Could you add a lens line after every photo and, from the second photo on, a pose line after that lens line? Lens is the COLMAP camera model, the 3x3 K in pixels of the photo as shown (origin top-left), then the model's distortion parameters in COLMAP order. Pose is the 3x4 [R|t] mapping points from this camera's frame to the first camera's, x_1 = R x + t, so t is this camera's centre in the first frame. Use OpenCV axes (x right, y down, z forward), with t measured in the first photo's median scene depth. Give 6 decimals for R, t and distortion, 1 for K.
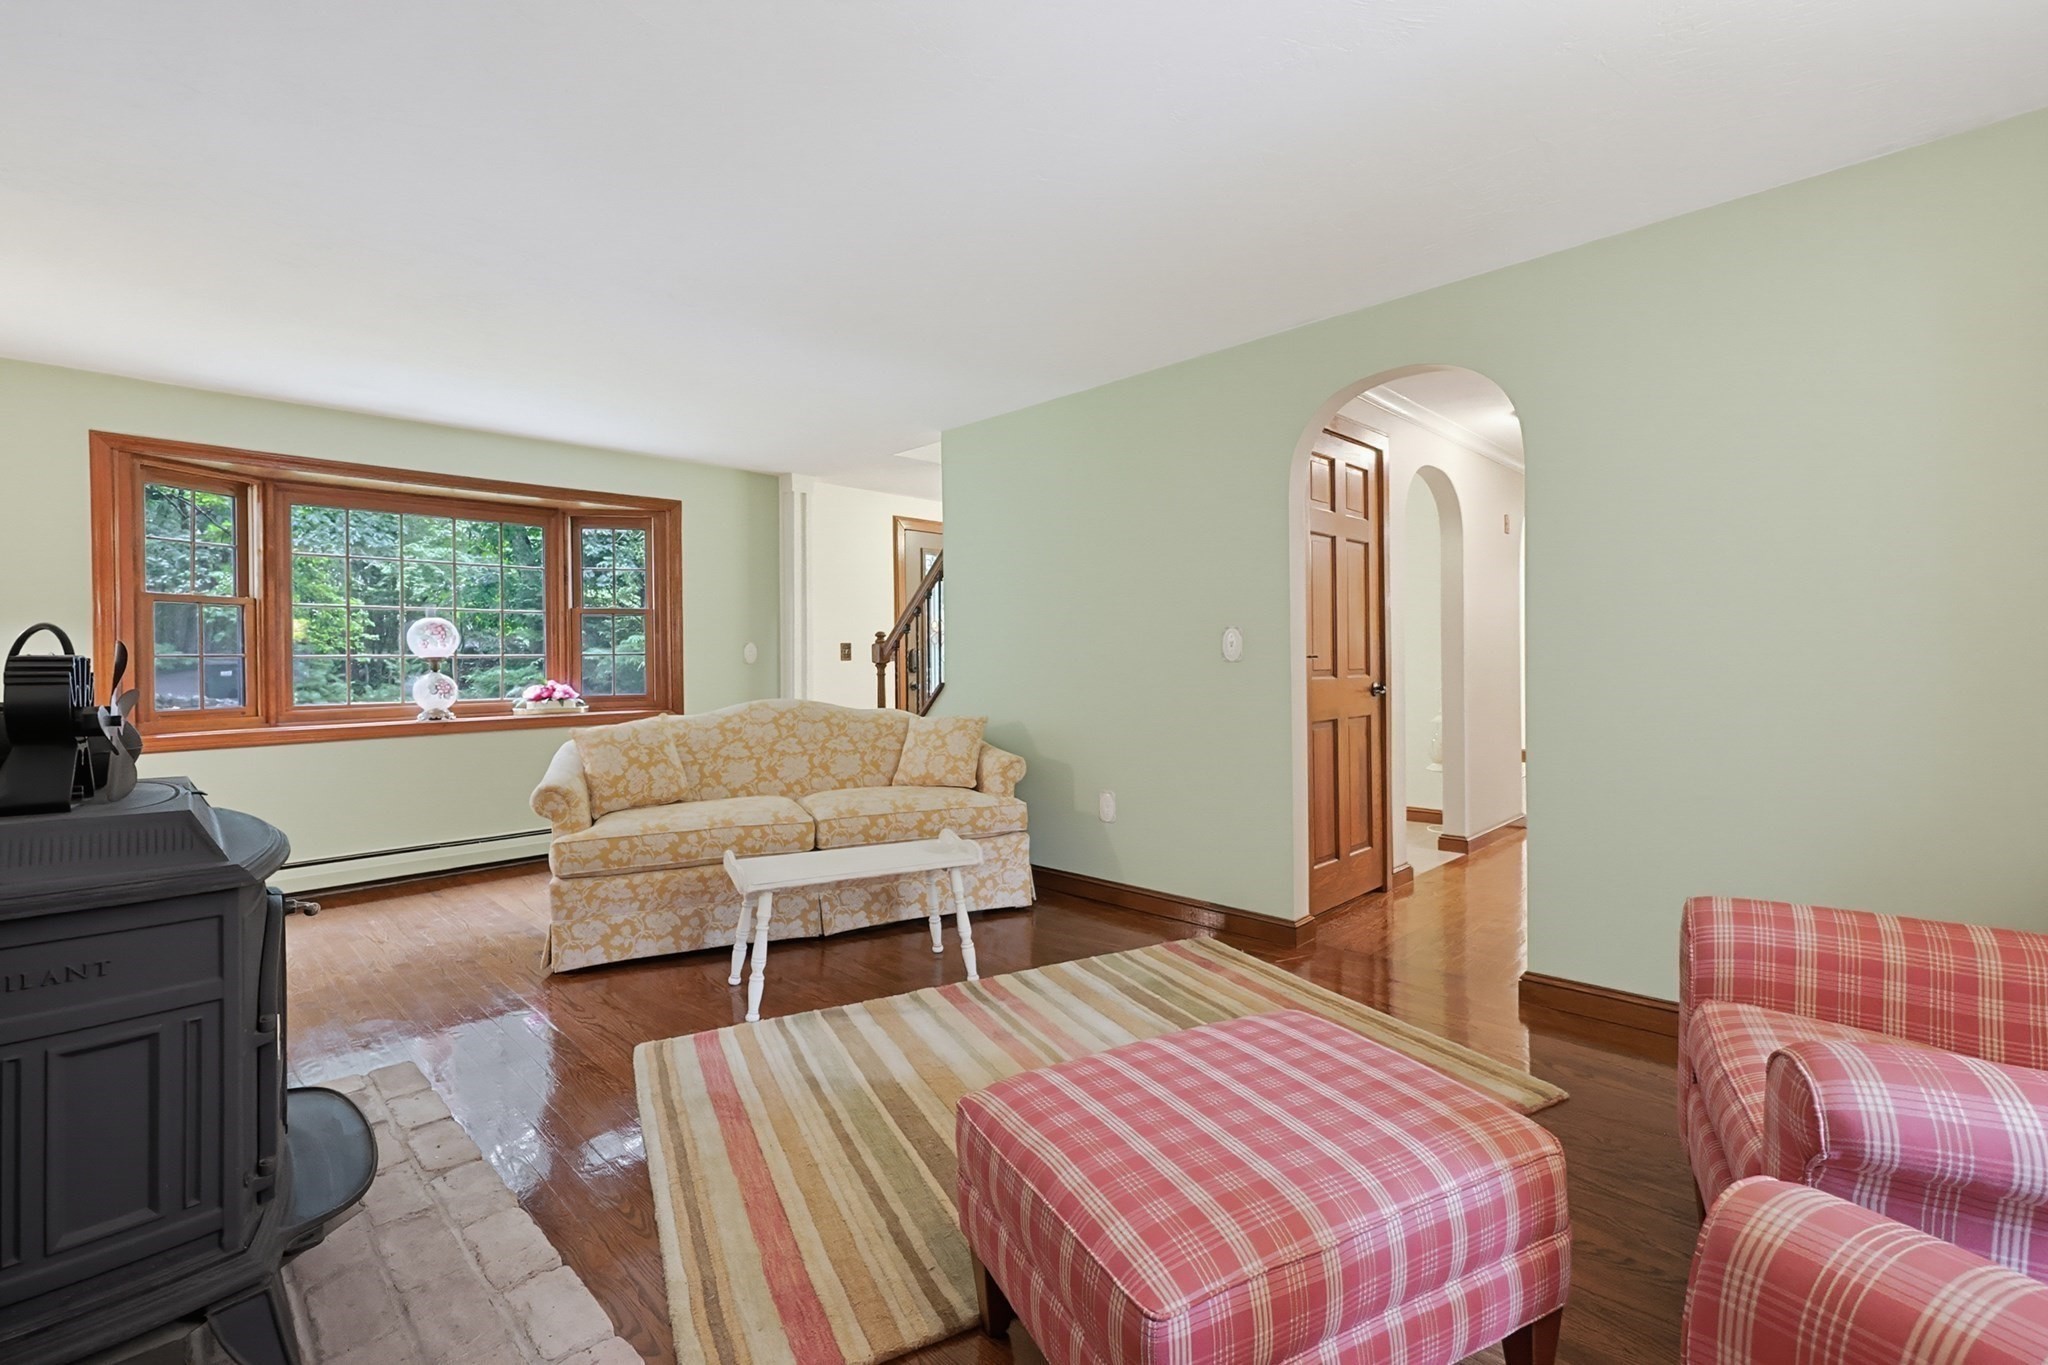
lens RADIAL K [[893.5, 0, 1018.1], [0, 893.5, 684.0], [0, 0, 1]] dist [0.000999, -0.000227]
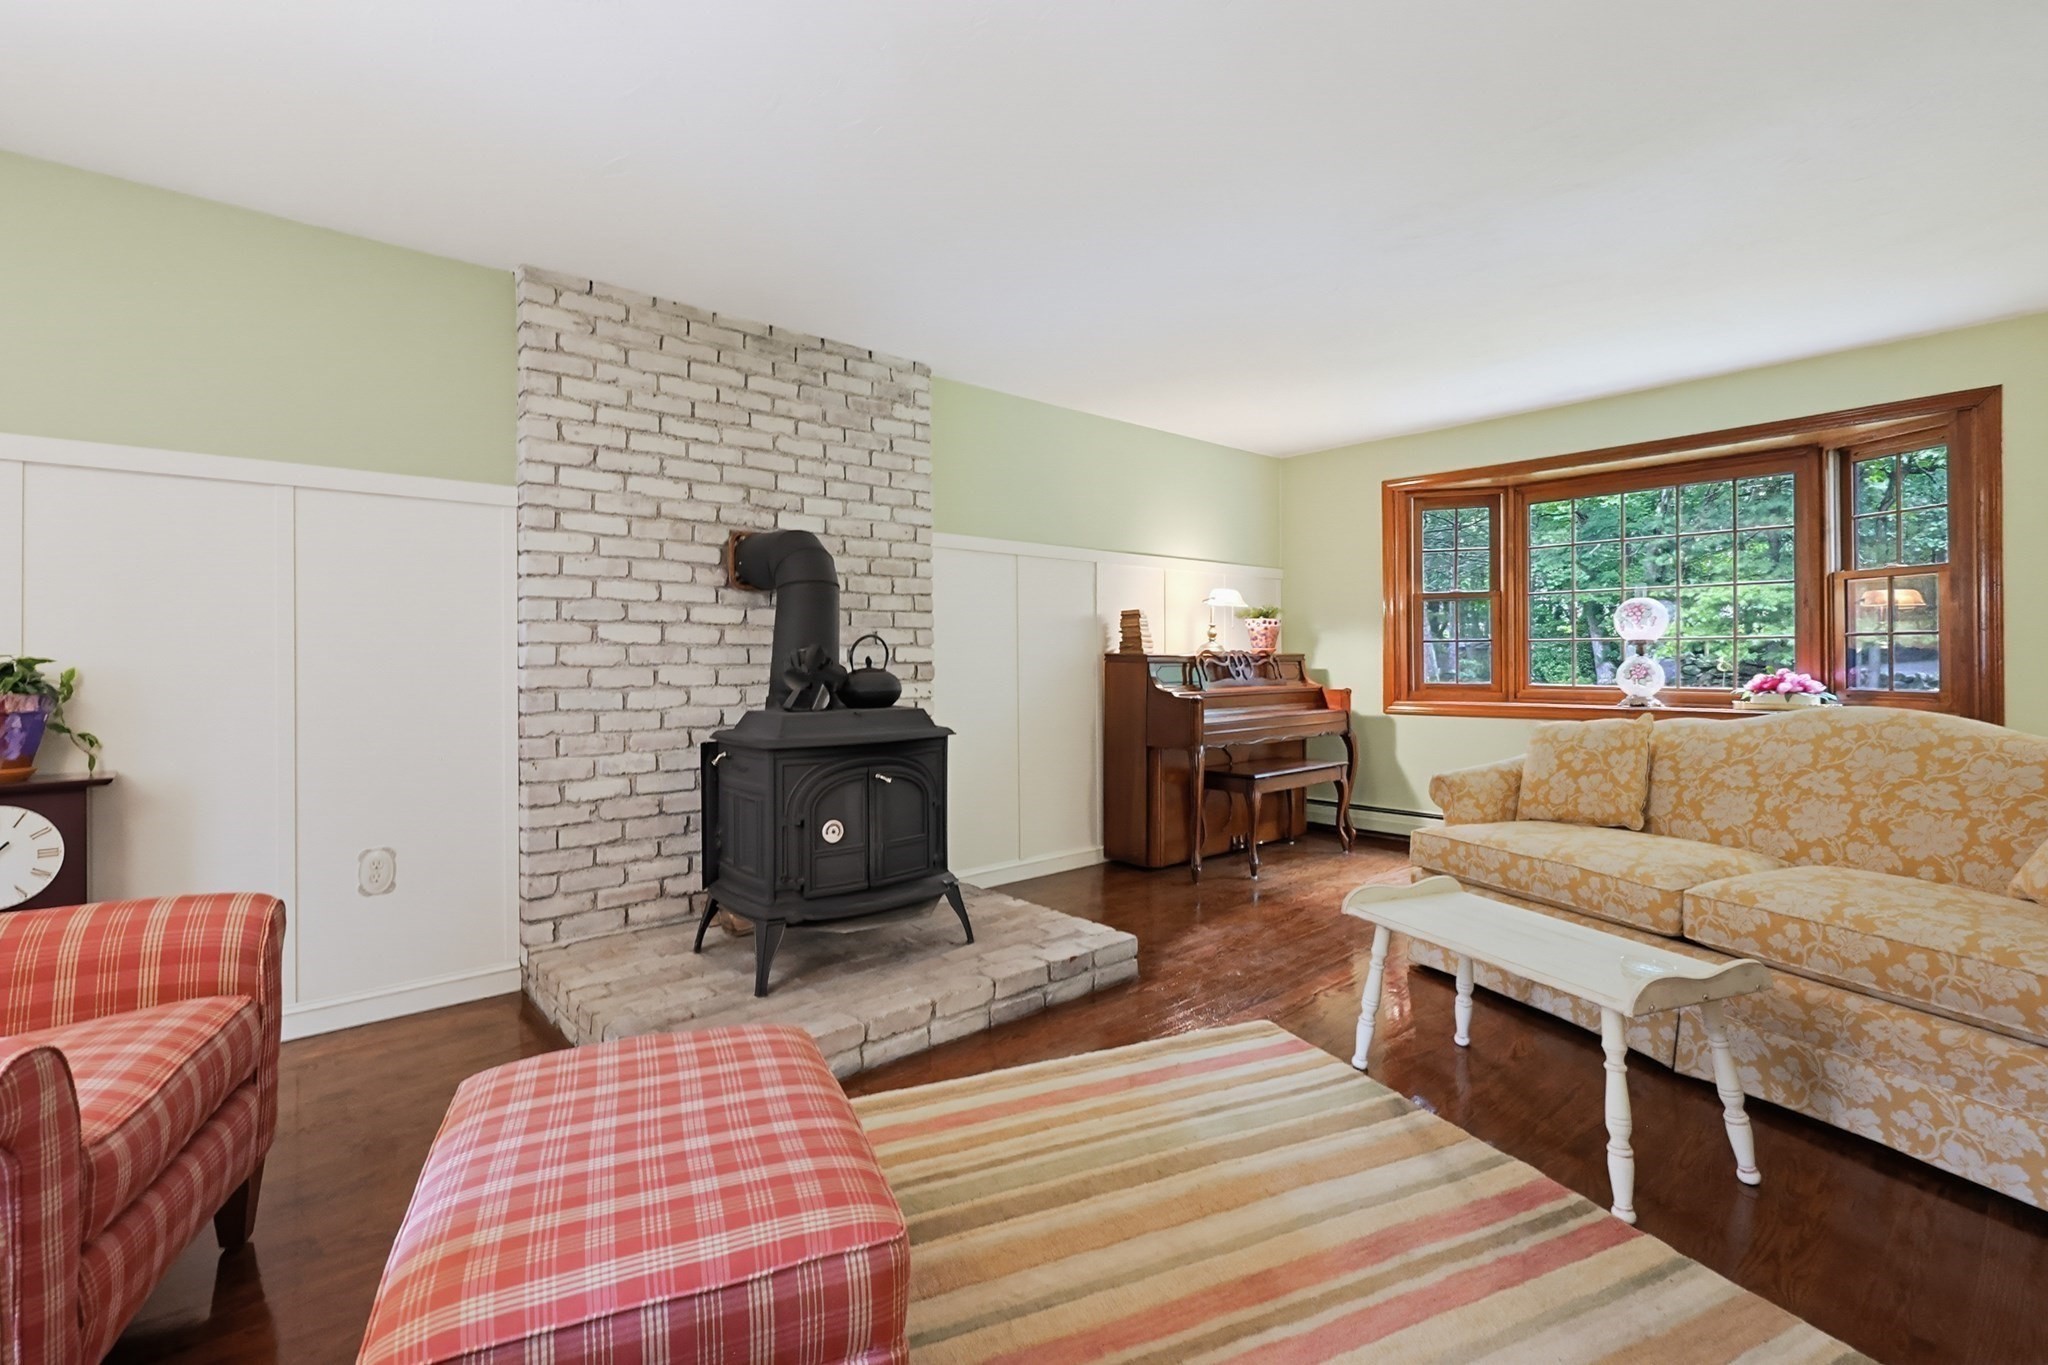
lens RADIAL K [[933.8, 0, 1043.9], [0, 933.8, 651.9], [0, 0, 1]] dist [0.001892, -0.000027]
pose [[-0.056431, 0.007312, -0.998380, 0.382389], [-0.017933, 0.999804, 0.008336, -0.015403], [0.998245, 0.018375, -0.056288, 0.455591]]
